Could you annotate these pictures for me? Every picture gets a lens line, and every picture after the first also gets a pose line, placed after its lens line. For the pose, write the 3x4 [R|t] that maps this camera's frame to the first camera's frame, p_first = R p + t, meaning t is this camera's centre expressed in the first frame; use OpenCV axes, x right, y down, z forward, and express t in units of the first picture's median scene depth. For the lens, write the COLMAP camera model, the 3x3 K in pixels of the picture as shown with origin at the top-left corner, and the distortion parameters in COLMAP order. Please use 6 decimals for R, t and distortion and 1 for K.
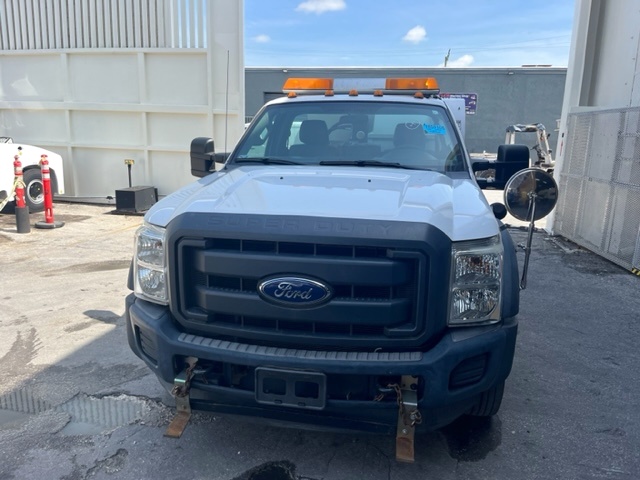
lens RADIAL K [[488.0, 0, 320.0], [0, 488.0, 240.0], [0, 0, 1]] dist [0.051512, -0.073705]
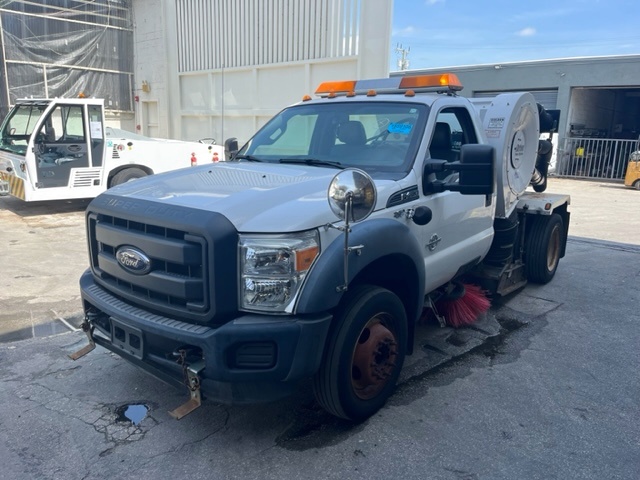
lens RADIAL K [[488.0, 0, 320.0], [0, 488.0, 240.0], [0, 0, 1]] dist [0.051512, -0.073705]
pose [[0.873507, 0.095635, -0.477325, 0.487597], [-0.096699, 0.995061, 0.022406, -0.011082], [0.477111, 0.026585, 0.878441, 0.067387]]
